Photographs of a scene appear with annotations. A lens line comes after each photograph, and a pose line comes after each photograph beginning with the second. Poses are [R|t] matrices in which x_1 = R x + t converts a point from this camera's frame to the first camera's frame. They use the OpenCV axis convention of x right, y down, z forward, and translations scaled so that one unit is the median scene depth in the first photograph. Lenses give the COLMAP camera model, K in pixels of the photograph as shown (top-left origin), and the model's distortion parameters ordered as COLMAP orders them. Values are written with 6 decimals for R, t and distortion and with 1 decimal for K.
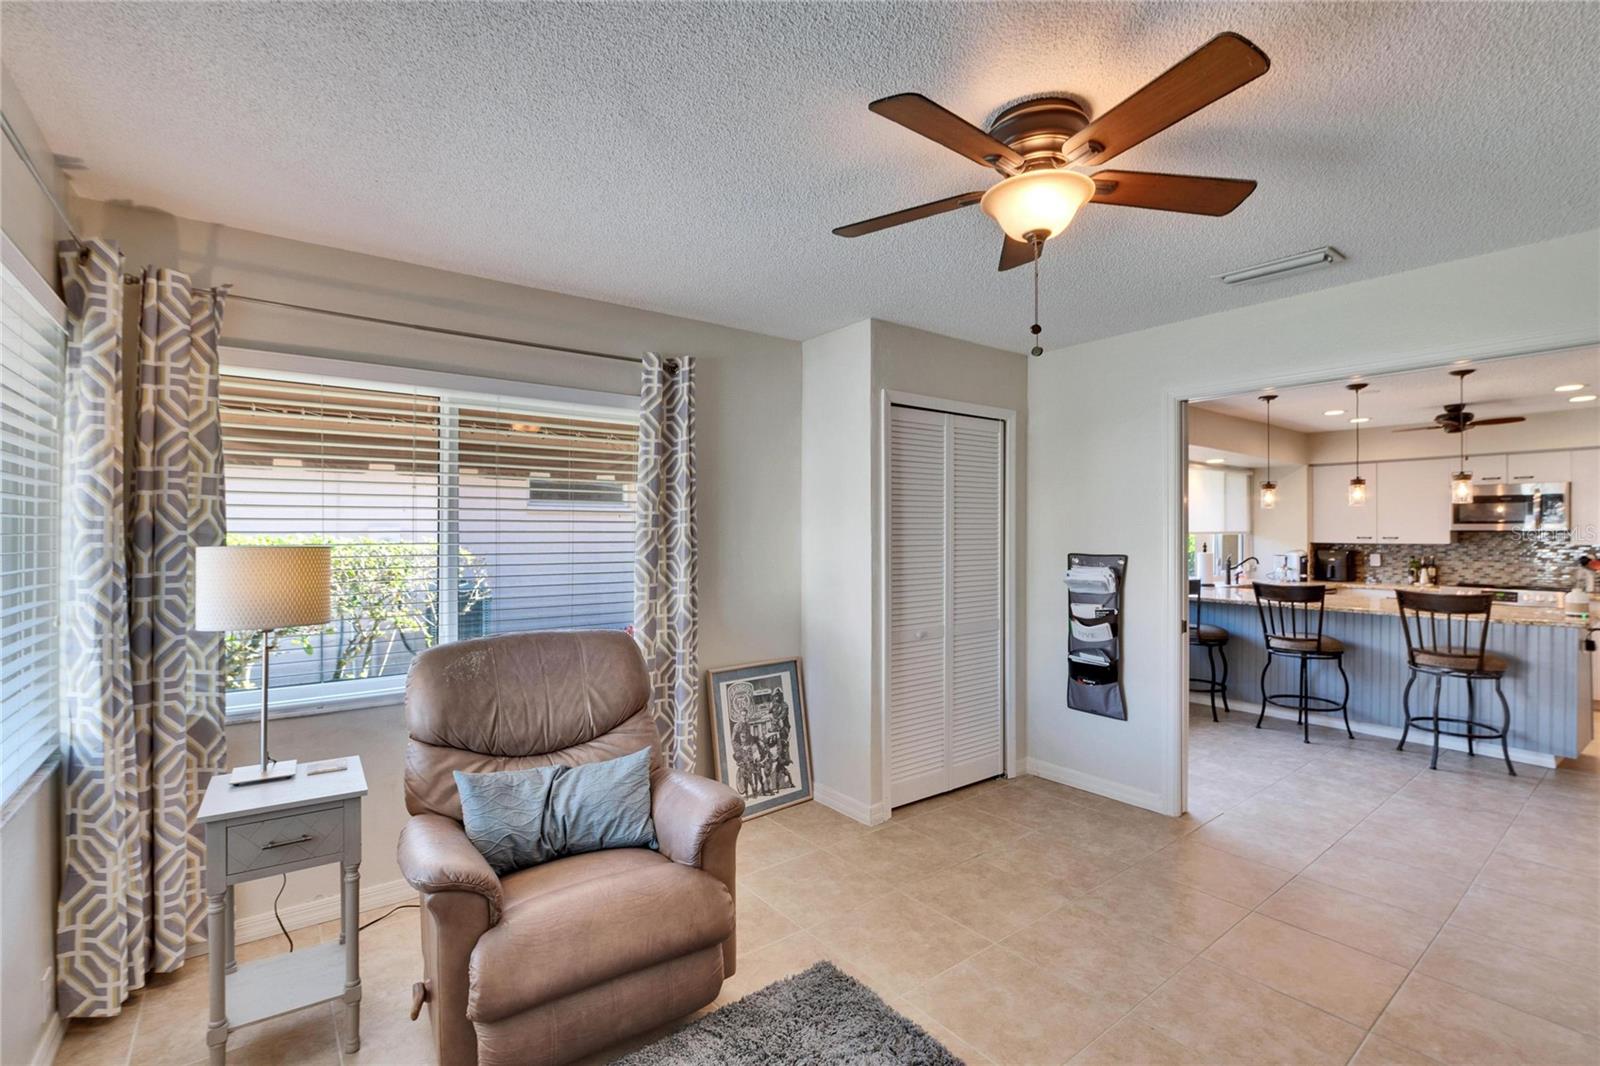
lens RADIAL K [[727.6, 0, 801.5], [0, 727.6, 534.4], [0, 0, 1]] dist [-0.018482, 0.000178]
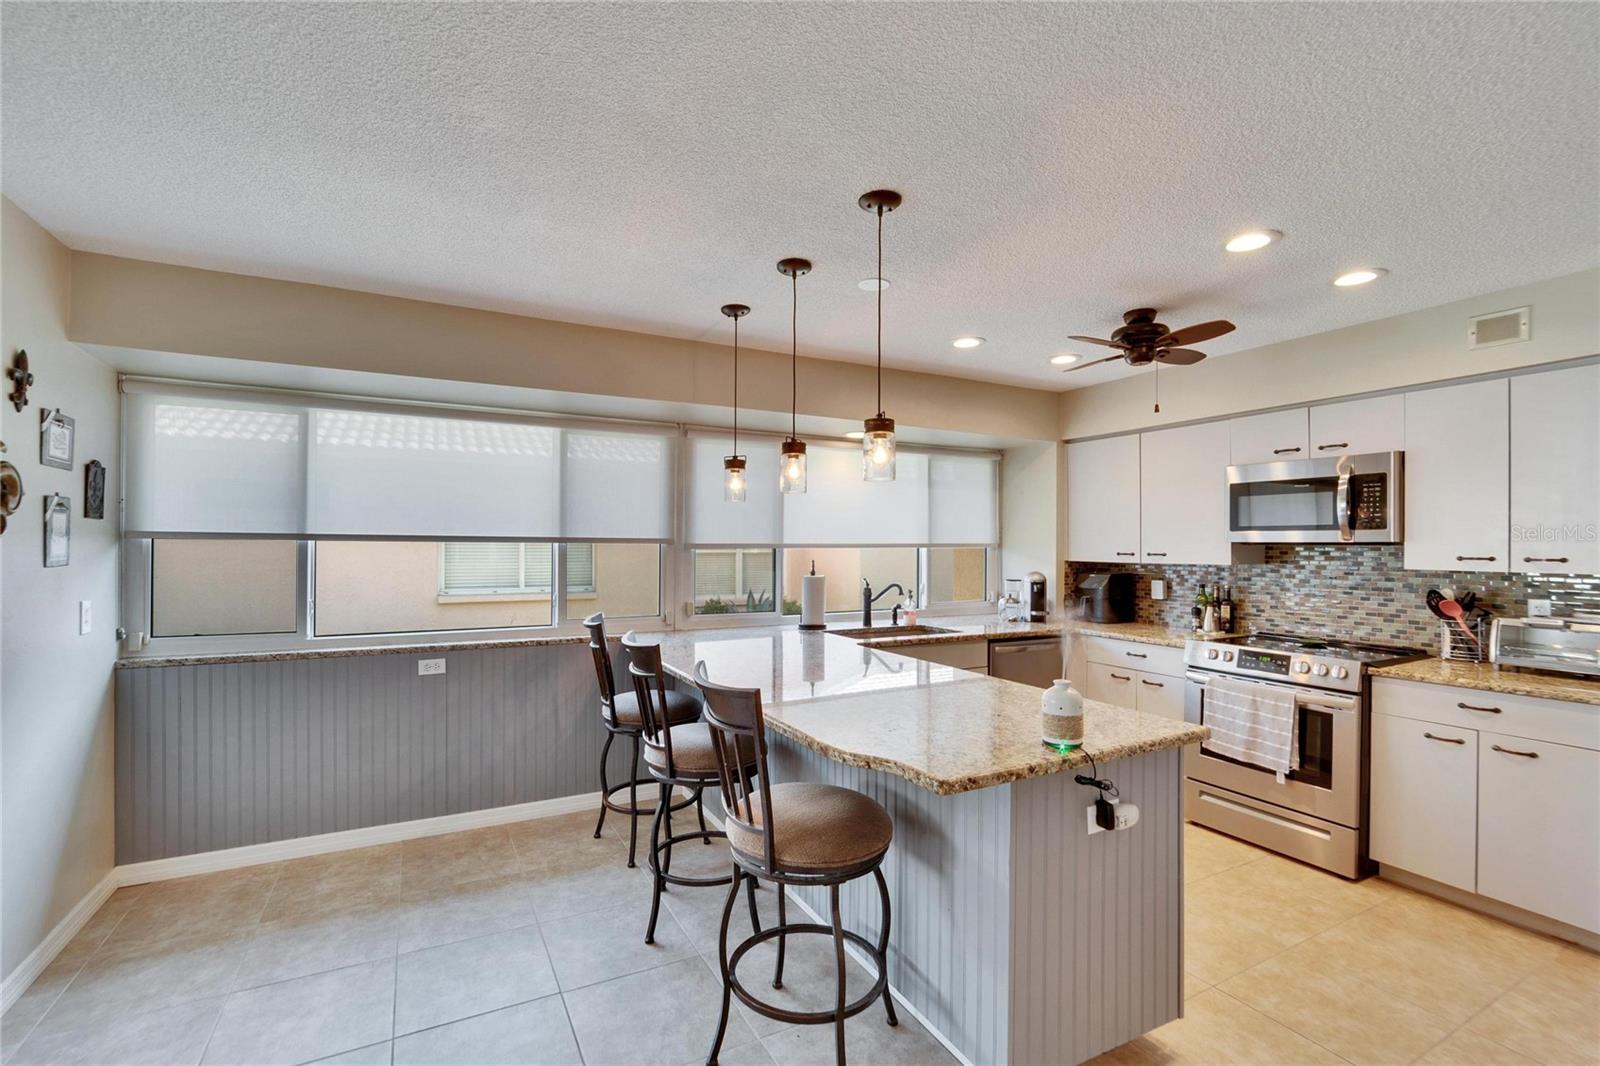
lens RADIAL K [[727.6, 0, 831.2], [0, 727.6, 557.3], [0, 0, 1]] dist [-0.018482, 0.000178]
pose [[0.986095, 0.005487, -0.166092, 0.653933], [-0.003548, 0.999922, 0.011970, 0.000671], [0.166144, -0.011215, 0.986038, 0.348751]]
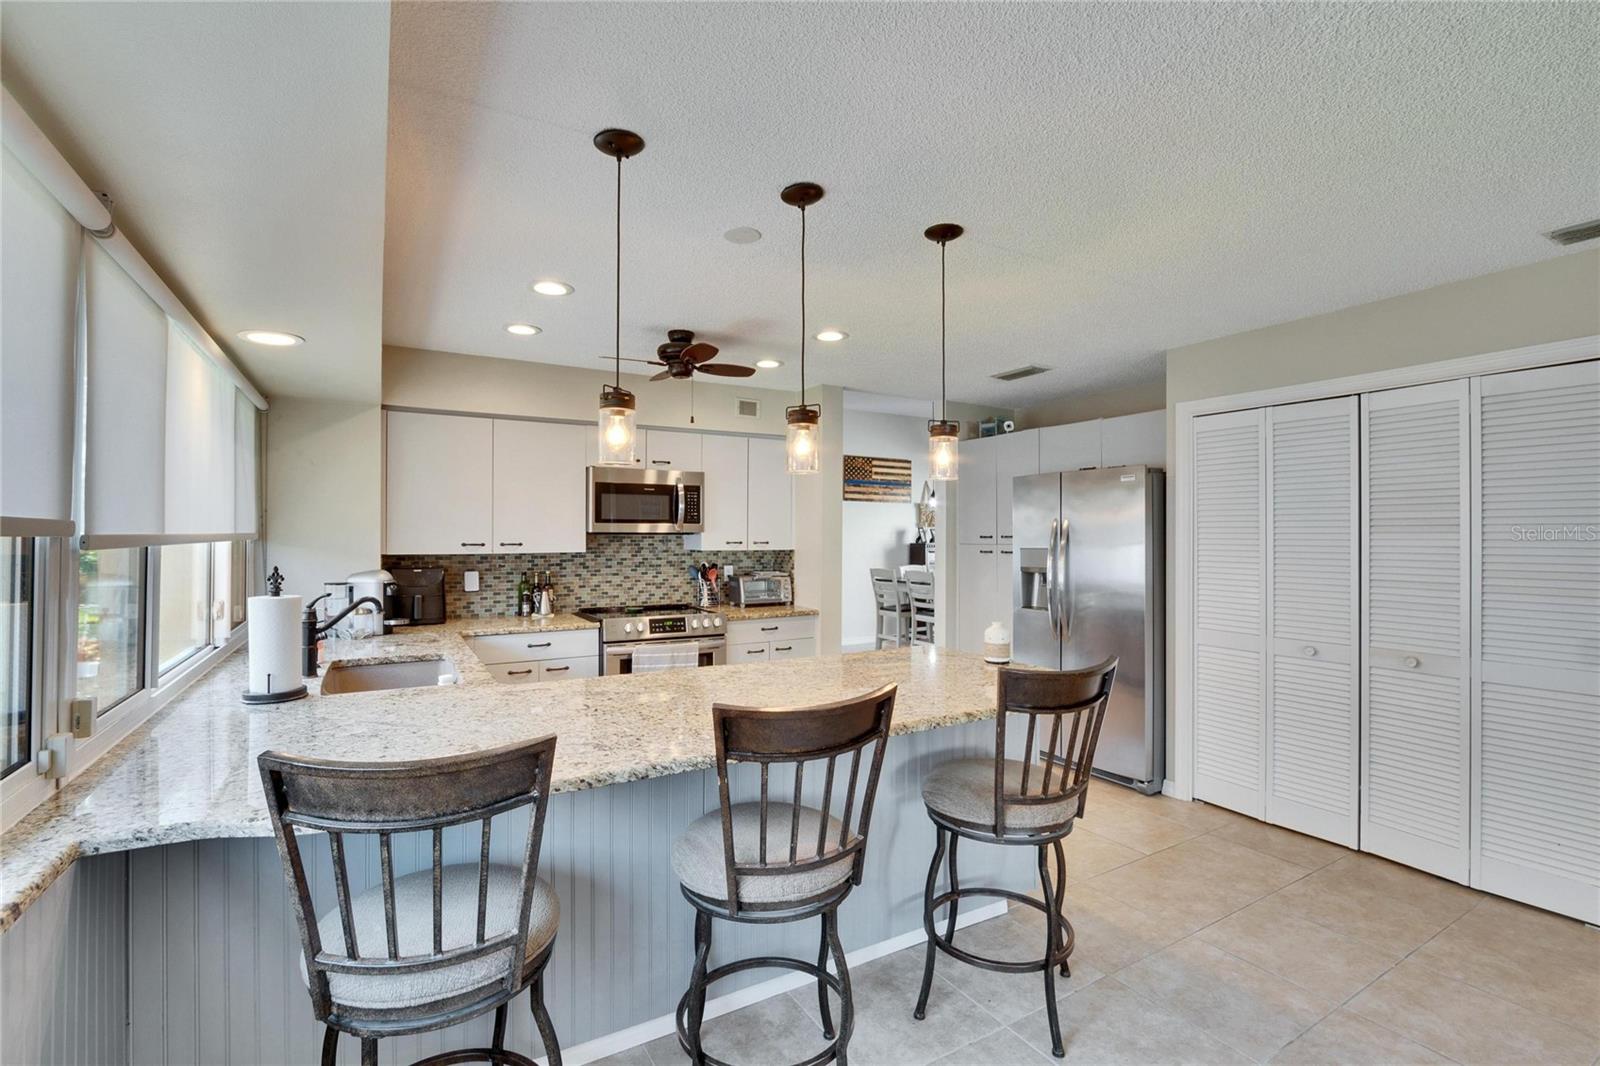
lens RADIAL K [[727.6, 0, 803.2], [0, 727.6, 528.6], [0, 0, 1]] dist [-0.018482, 0.000178]
pose [[0.141544, 0.006129, 0.989913, 0.247918], [0.005507, 0.999960, -0.006979, -0.003192], [-0.989917, 0.006439, 0.141504, 0.671867]]
